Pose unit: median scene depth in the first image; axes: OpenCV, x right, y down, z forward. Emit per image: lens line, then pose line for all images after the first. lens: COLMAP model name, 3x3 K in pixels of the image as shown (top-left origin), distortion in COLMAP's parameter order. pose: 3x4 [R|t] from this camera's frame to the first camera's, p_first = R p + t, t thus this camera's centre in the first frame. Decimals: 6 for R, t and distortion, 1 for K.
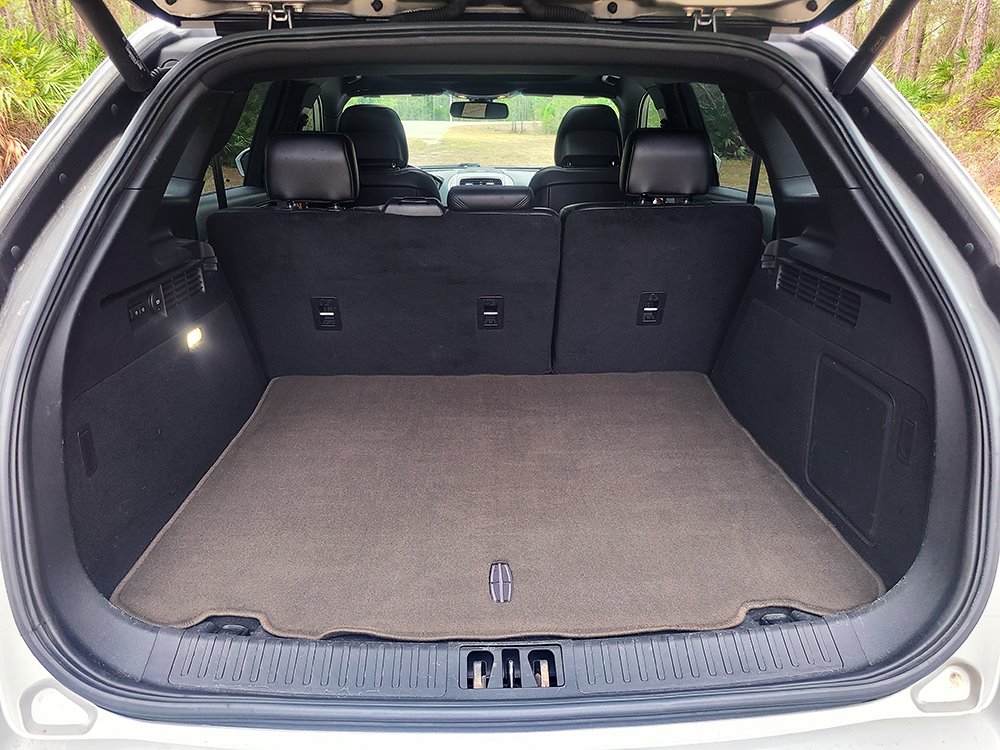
lens RADIAL K [[751.6, 0, 502.9], [0, 751.6, 375.2], [0, 0, 1]] dist [0.057159, -0.044783]
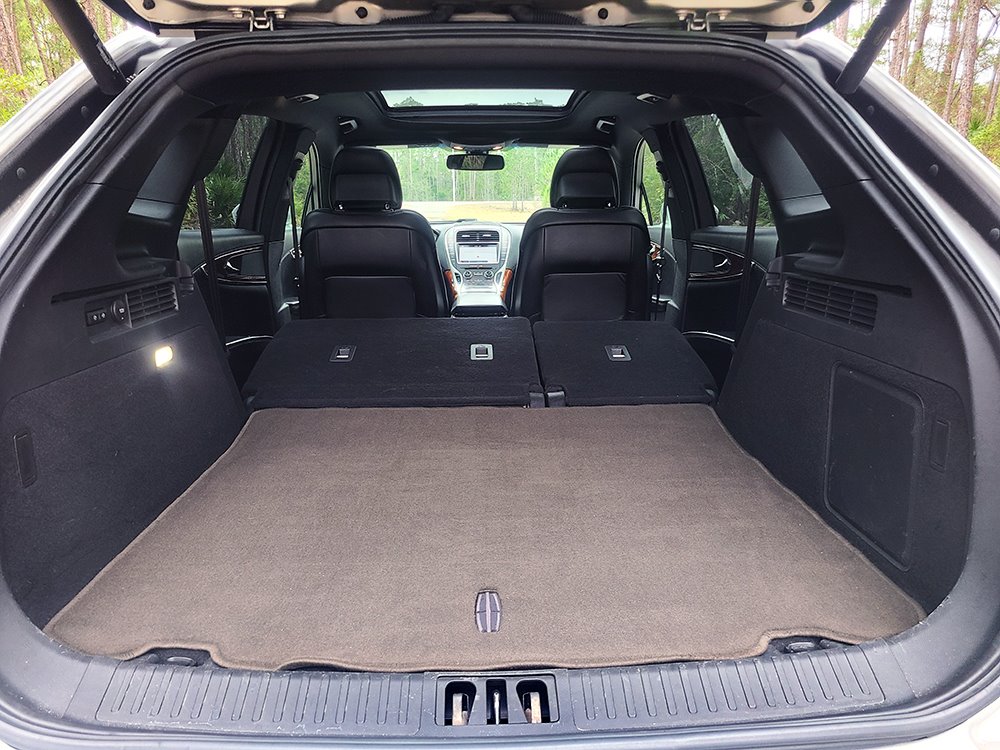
lens RADIAL K [[748.6, 0, 500.0], [0, 748.6, 375.0], [0, 0, 1]] dist [0.060874, -0.050255]
pose [[0.999953, -0.006256, -0.007473, 0.018160], [0.005471, 0.994897, -0.100746, 0.081554], [0.008065, 0.100701, 0.994884, 0.087618]]
